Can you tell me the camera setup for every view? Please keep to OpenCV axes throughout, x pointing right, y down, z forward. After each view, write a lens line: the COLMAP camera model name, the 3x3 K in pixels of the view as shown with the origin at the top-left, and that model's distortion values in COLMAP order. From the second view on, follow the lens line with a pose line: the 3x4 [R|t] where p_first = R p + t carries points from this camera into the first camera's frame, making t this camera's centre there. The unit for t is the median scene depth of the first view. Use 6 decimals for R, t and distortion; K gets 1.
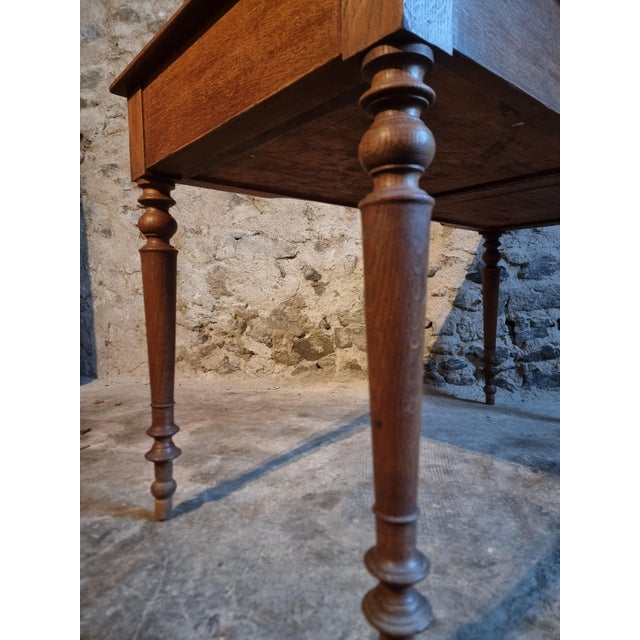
lens RADIAL K [[445.6, 0, 314.3], [0, 445.6, 316.6], [0, 0, 1]] dist [0.061166, -0.063415]
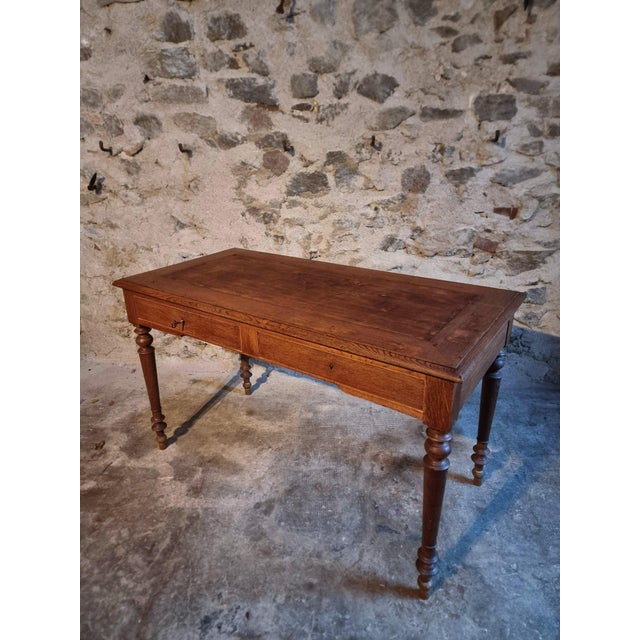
lens RADIAL K [[445.6, 0, 312.9], [0, 445.6, 321.1], [0, 0, 1]] dist [0.061166, -0.063415]
pose [[0.991358, -0.056145, 0.118563, 0.028720], [0.013007, 0.941402, 0.337035, -0.707957], [-0.130538, -0.332581, 0.933997, -0.381951]]
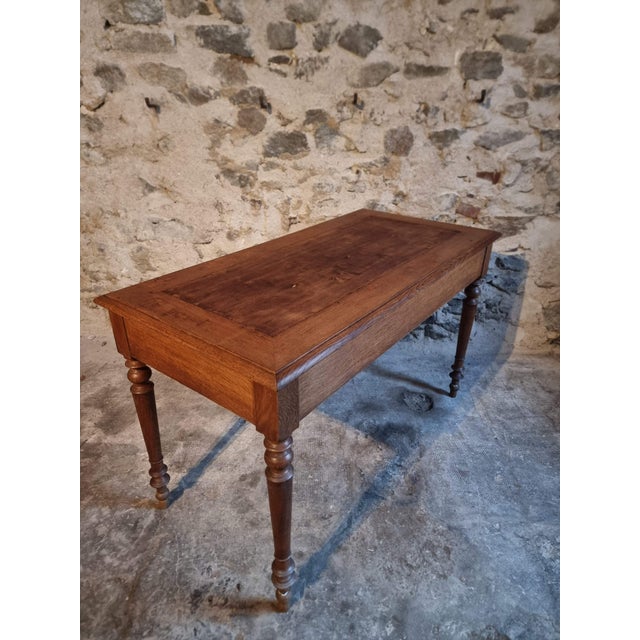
lens RADIAL K [[445.6, 0, 315.4], [0, 445.6, 321.4], [0, 0, 1]] dist [0.061166, -0.063415]
pose [[0.979898, -0.078796, 0.183278, -0.005531], [-0.001861, 0.915045, 0.403348, -0.694244], [-0.199490, -0.395581, 0.896504, -0.334807]]
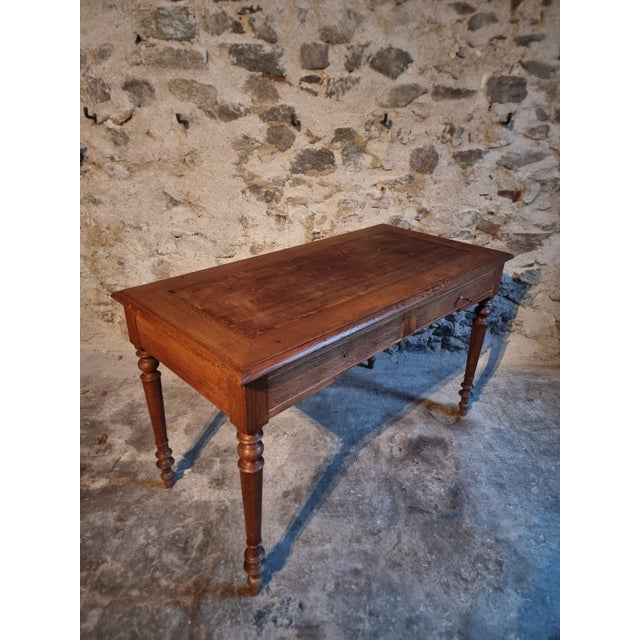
lens RADIAL K [[445.6, 0, 311.7], [0, 445.6, 321.1], [0, 0, 1]] dist [0.061166, -0.063415]
pose [[0.969511, -0.078453, 0.232150, -0.210903], [-0.018814, 0.920738, 0.389727, -0.728373], [-0.244324, -0.382212, 0.891190, -0.290712]]
